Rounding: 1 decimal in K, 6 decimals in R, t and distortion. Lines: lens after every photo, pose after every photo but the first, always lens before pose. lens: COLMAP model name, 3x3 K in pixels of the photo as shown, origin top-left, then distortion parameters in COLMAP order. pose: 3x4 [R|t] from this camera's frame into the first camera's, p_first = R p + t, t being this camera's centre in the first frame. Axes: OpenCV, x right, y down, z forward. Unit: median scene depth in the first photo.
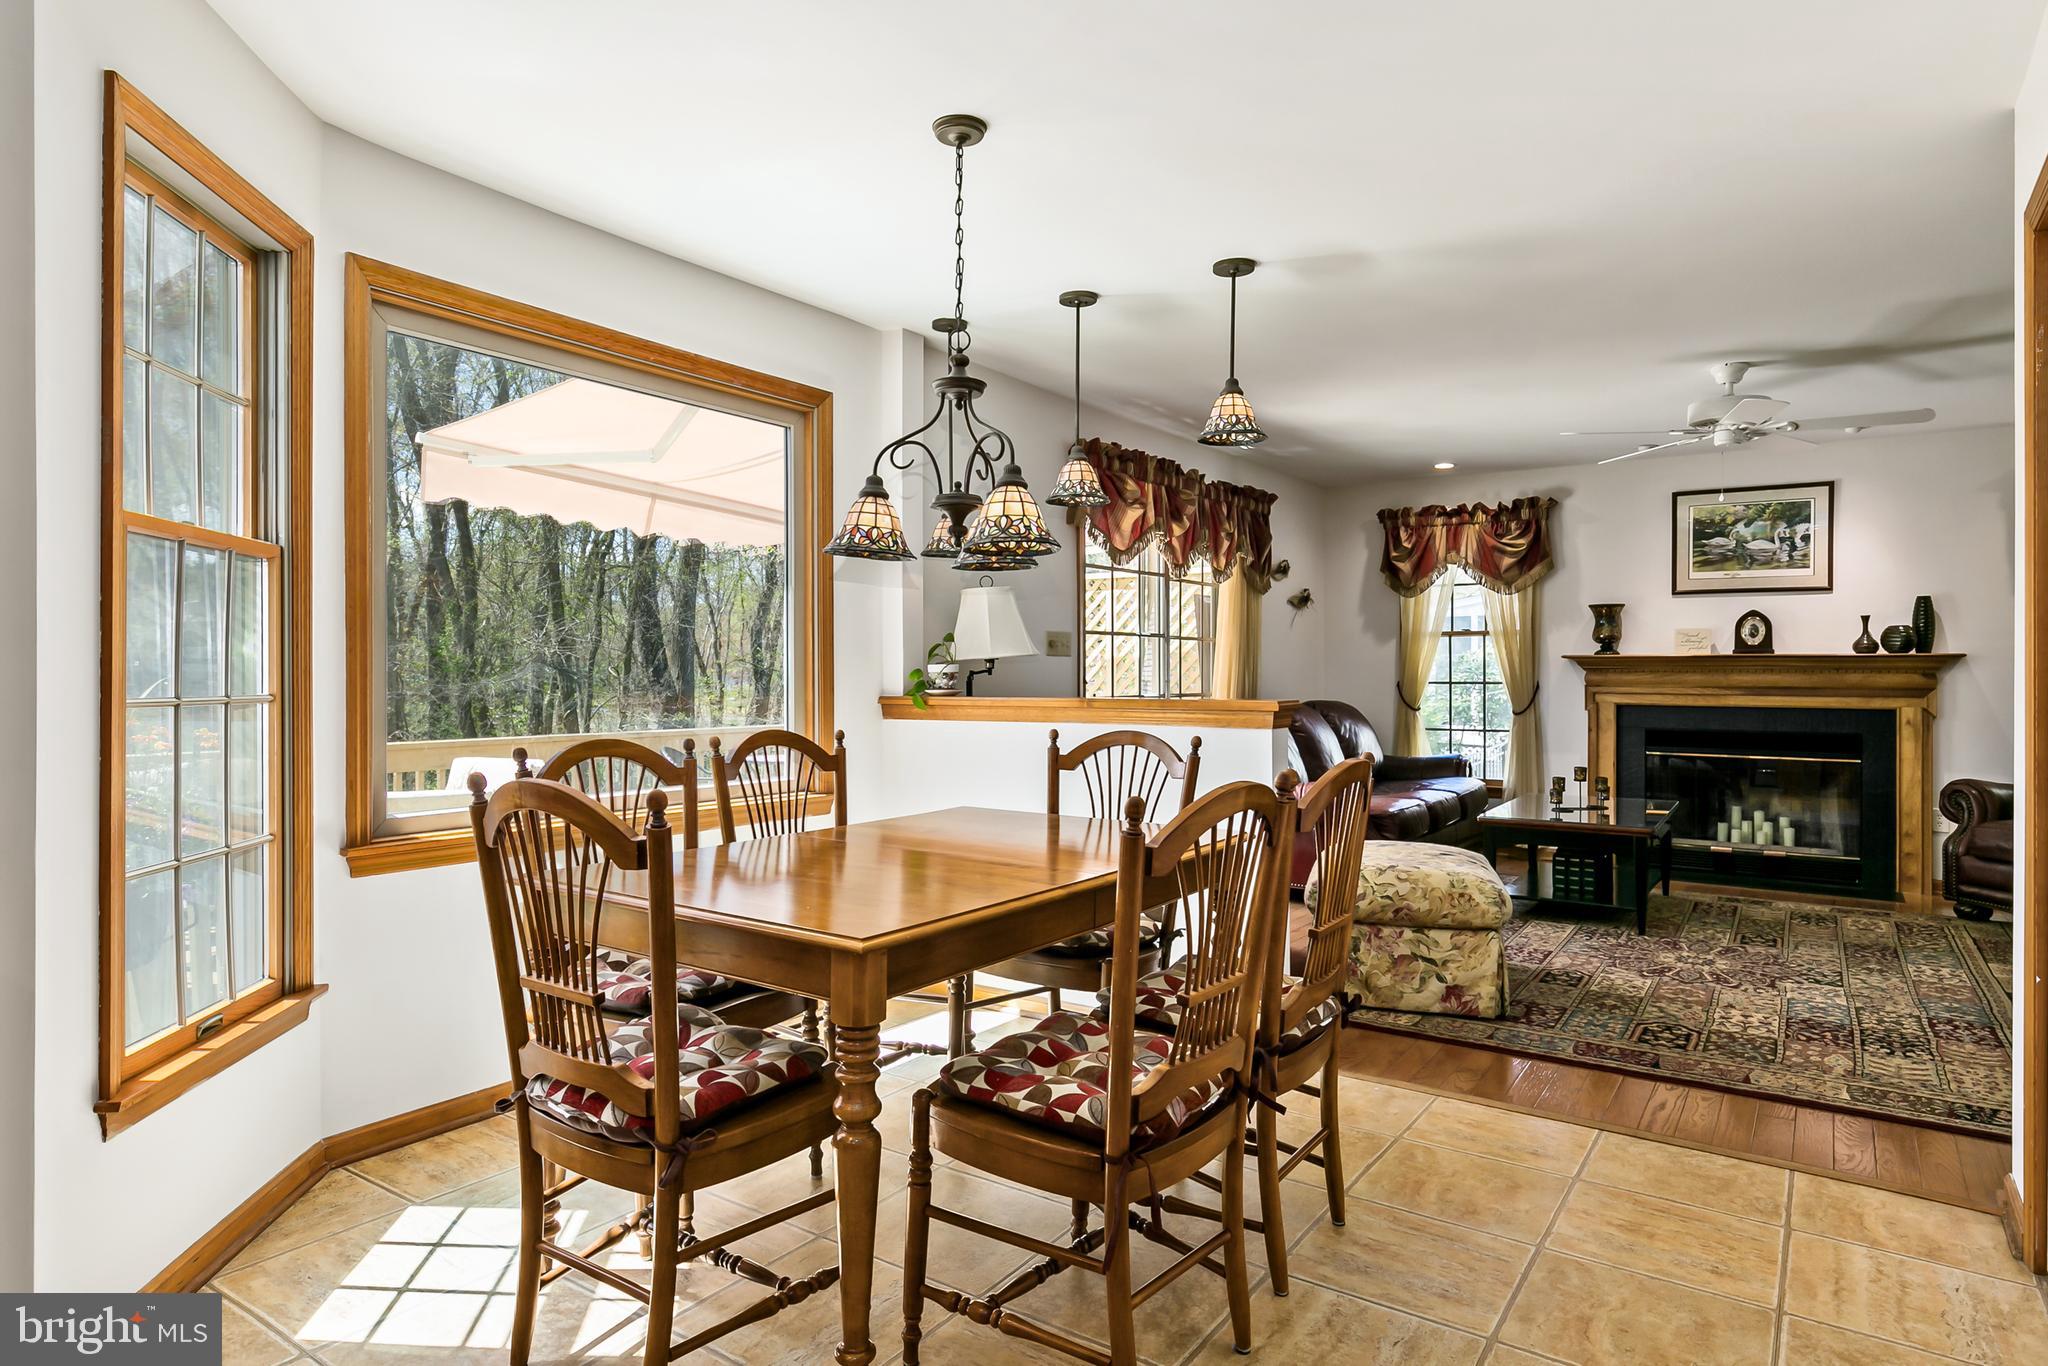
lens RADIAL K [[1150.5, 0, 1054.5], [0, 1150.5, 676.5], [0, 0, 1]] dist [0.026357, -0.003846]
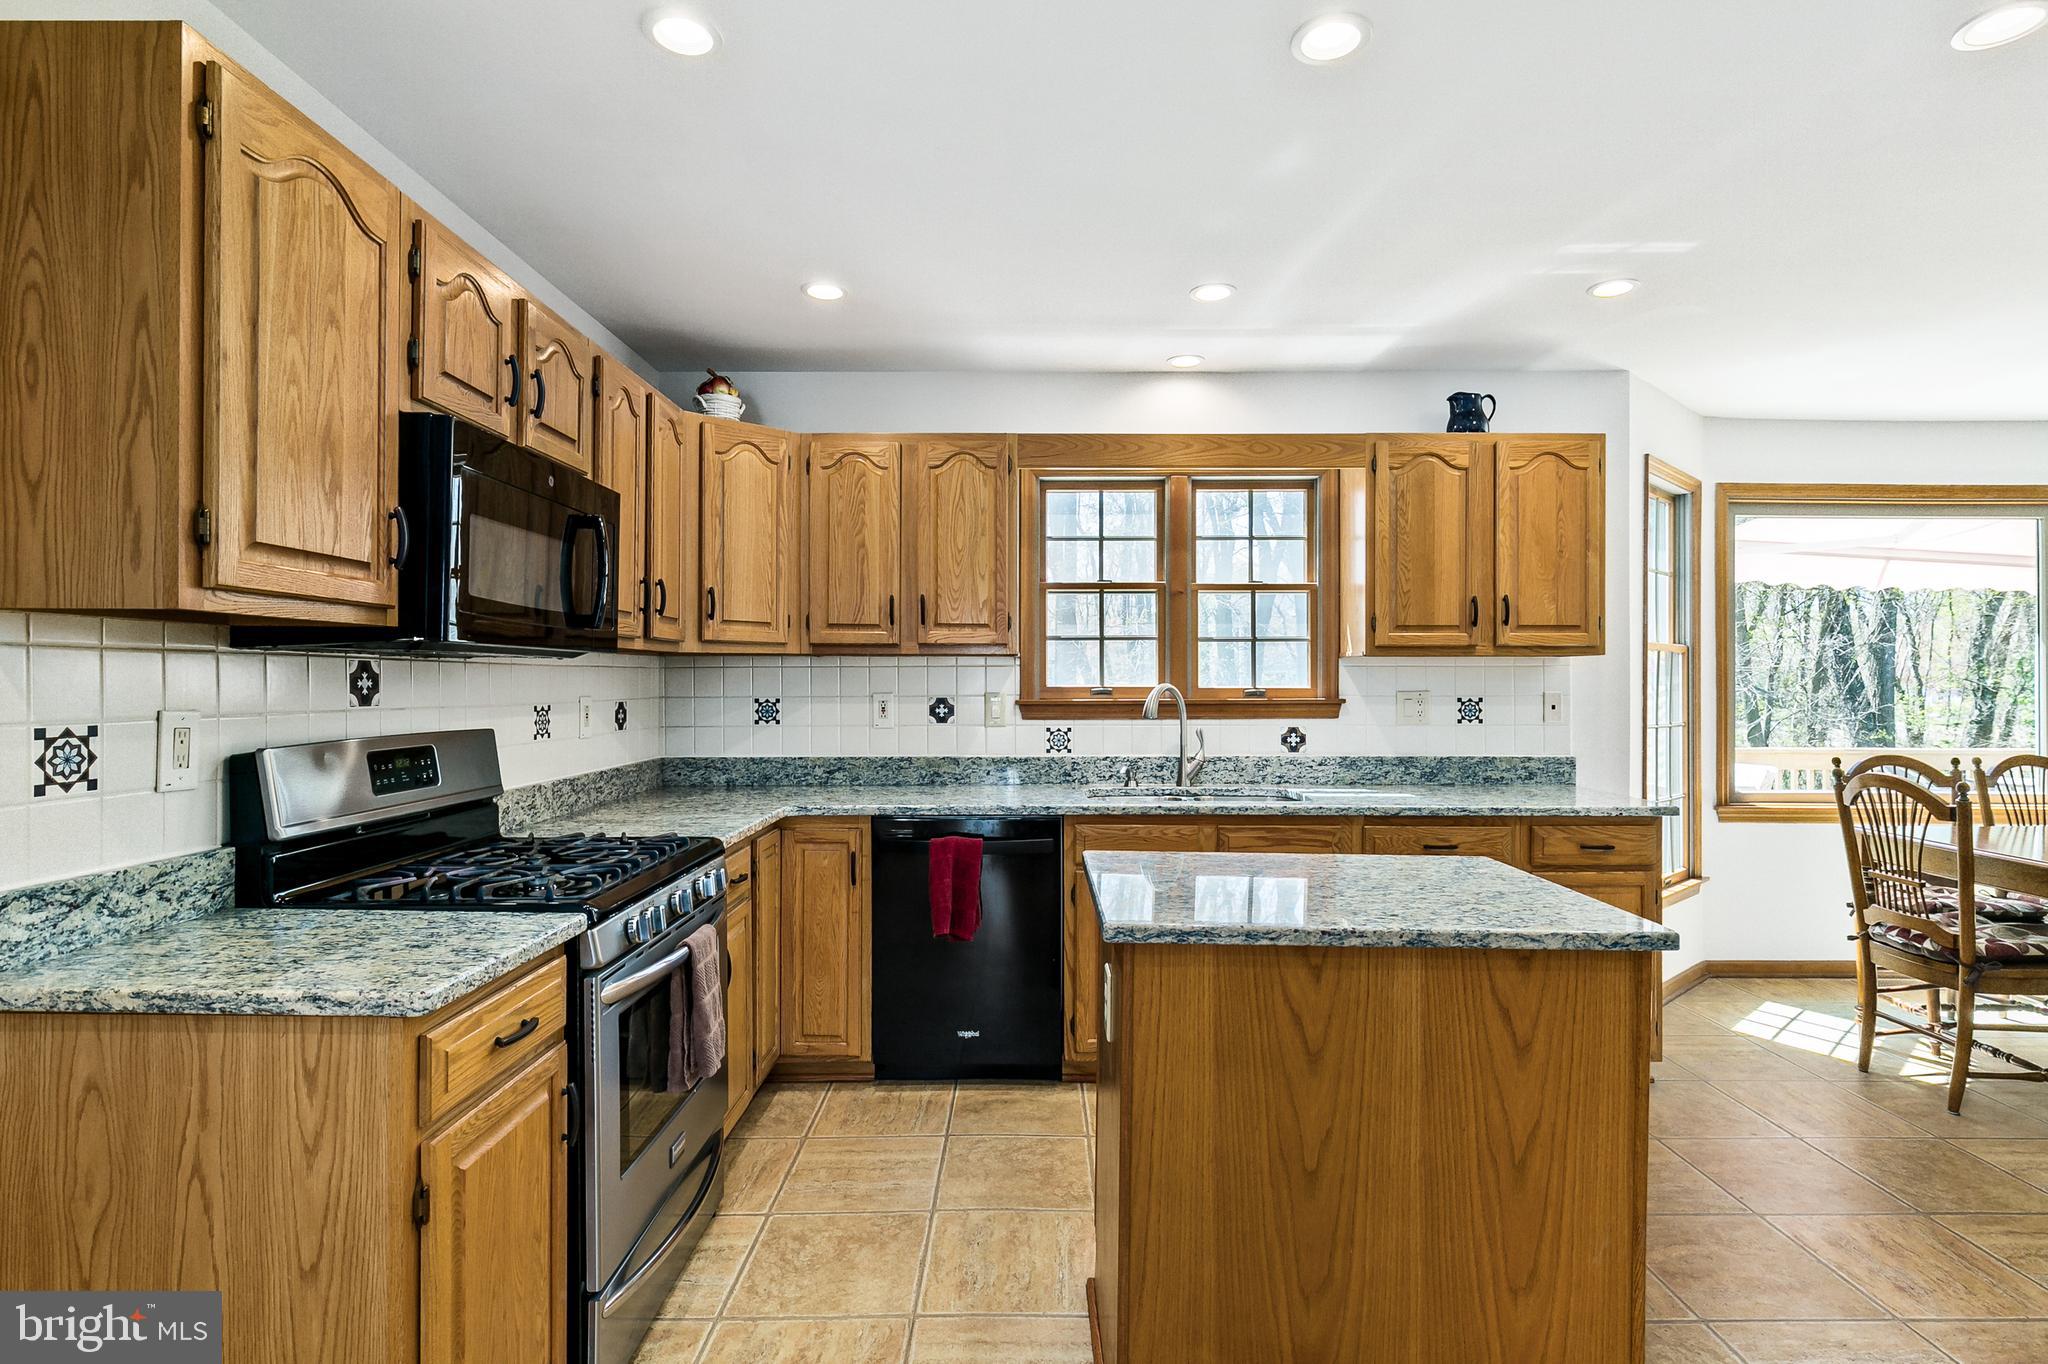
lens RADIAL K [[993.6, 0, 1052.7], [0, 993.6, 685.6], [0, 0, 1]] dist [0.006716, -0.003680]
pose [[0.542365, -0.001903, -0.840141, 0.064036], [-0.001704, 0.999993, -0.003365, -0.015591], [0.840141, 0.003257, 0.542358, -0.320359]]
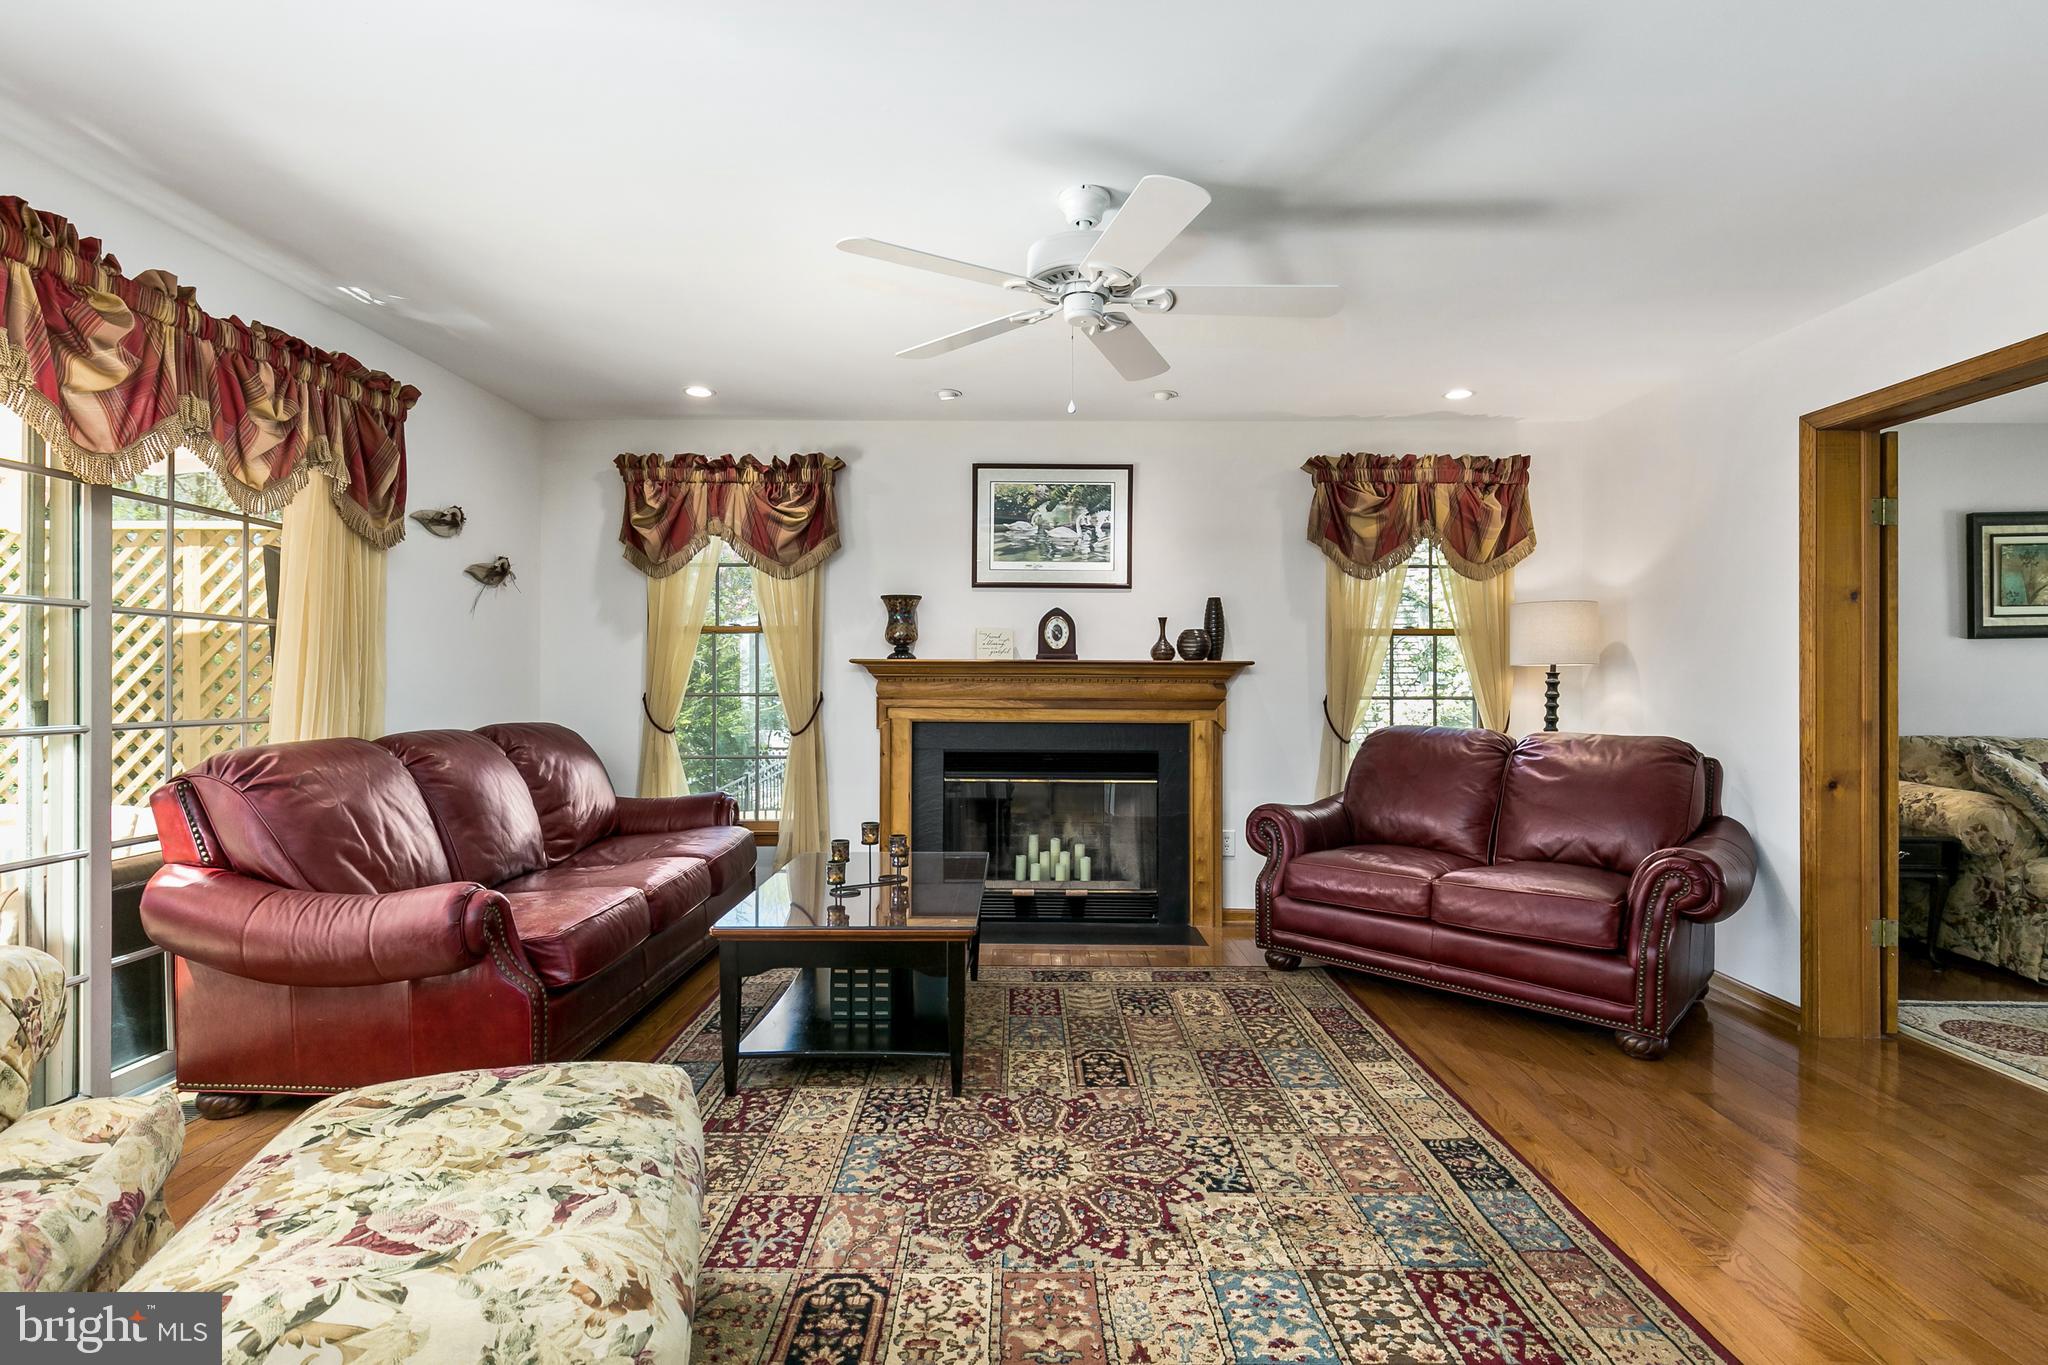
lens RADIAL K [[986.9, 0, 1017.4], [0, 986.9, 672.5], [0, 0, 1]] dist [-0.013985, -0.000366]
pose [[0.840460, 0.006742, 0.541832, 0.196241], [-0.000609, 0.999934, -0.011498, -0.001761], [-0.541873, 0.009333, 0.840408, 0.429437]]
